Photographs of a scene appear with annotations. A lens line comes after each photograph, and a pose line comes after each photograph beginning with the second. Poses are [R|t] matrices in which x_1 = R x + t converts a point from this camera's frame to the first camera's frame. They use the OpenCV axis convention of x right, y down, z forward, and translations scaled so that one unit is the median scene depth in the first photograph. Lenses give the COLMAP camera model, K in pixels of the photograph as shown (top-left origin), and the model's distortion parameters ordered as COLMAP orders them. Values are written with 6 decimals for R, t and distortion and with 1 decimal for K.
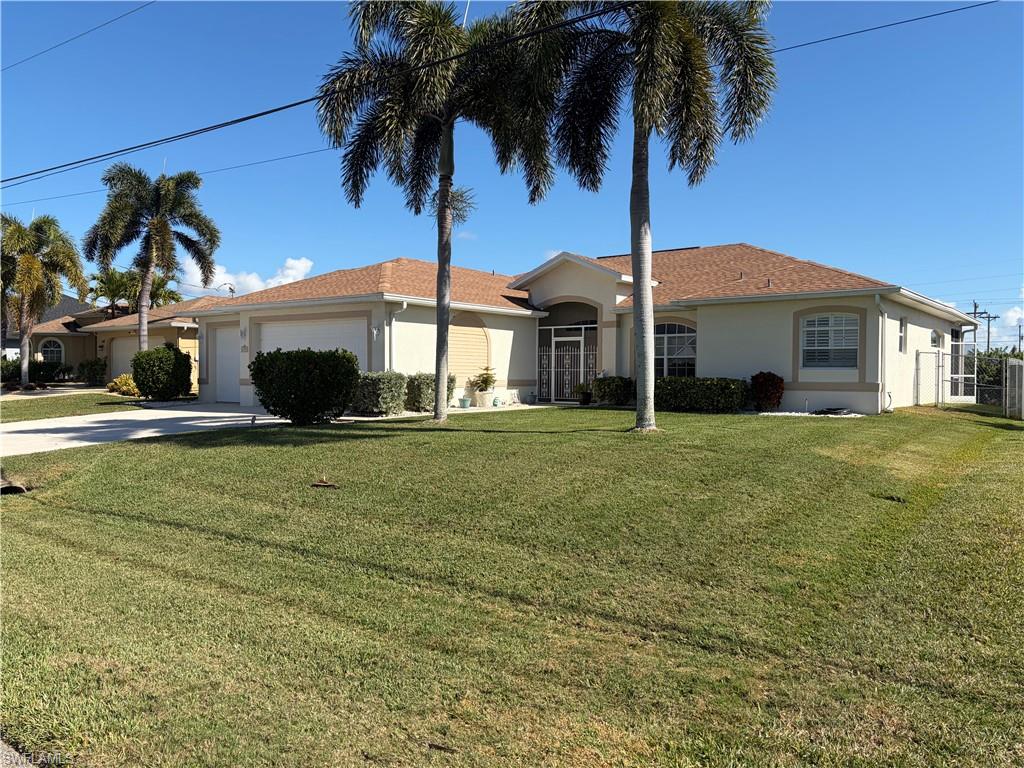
lens RADIAL K [[778.9, 0, 512.0], [0, 778.9, 384.0], [0, 0, 1]] dist [0.072829, -0.077624]
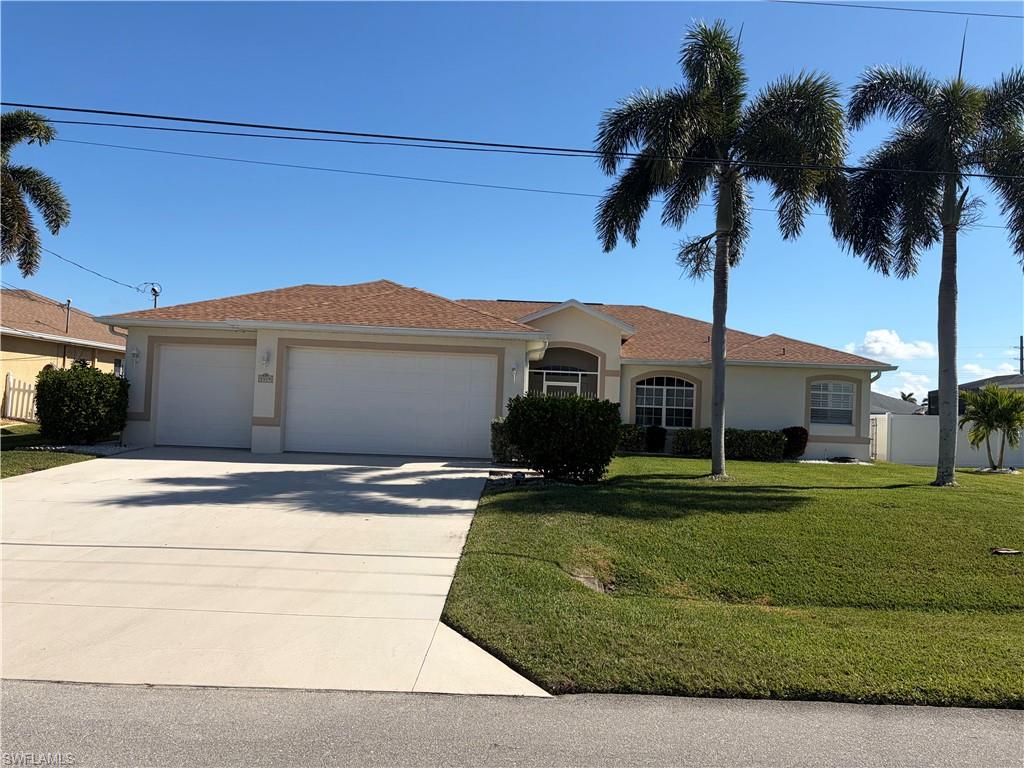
lens RADIAL K [[778.9, 0, 512.0], [0, 778.9, 384.0], [0, 0, 1]] dist [0.072829, -0.077624]
pose [[0.802286, 0.049703, 0.594868, -0.600664], [-0.028815, 0.998590, -0.044573, -0.011382], [-0.596245, 0.018619, 0.802587, 0.239068]]
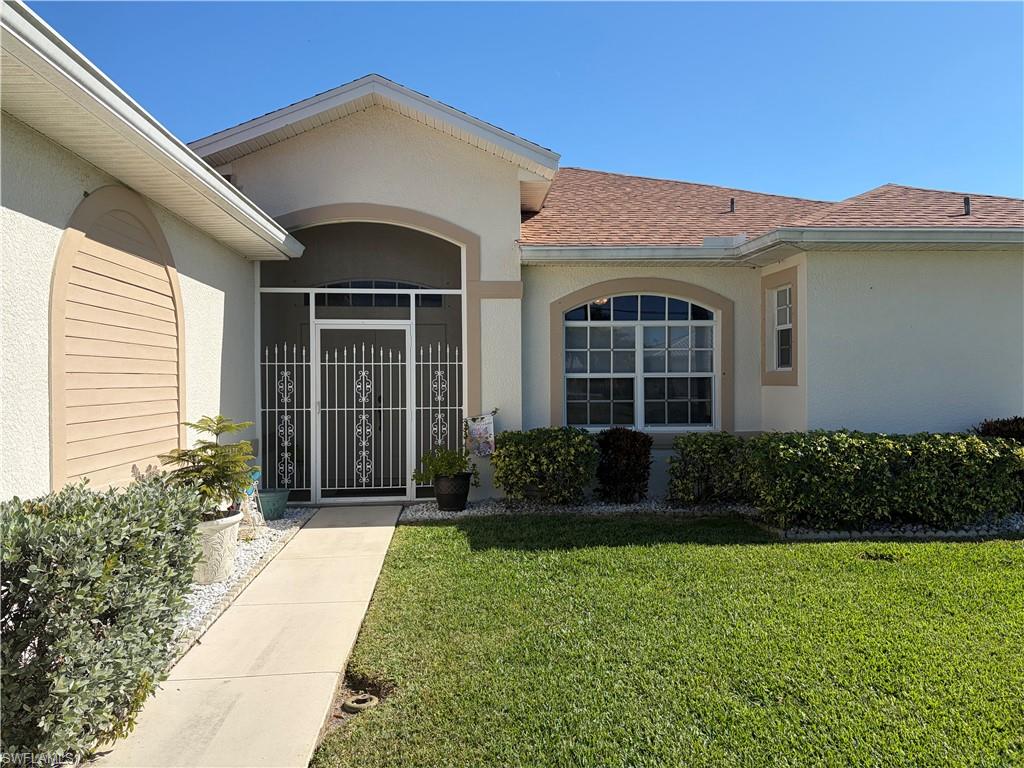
lens RADIAL K [[778.9, 0, 512.0], [0, 778.9, 384.0], [0, 0, 1]] dist [0.072829, -0.077624]
pose [[0.739229, -0.013043, 0.673328, -0.128172], [0.018545, 0.999828, -0.000992, -0.029498], [-0.673199, 0.013221, 0.739343, 0.708566]]
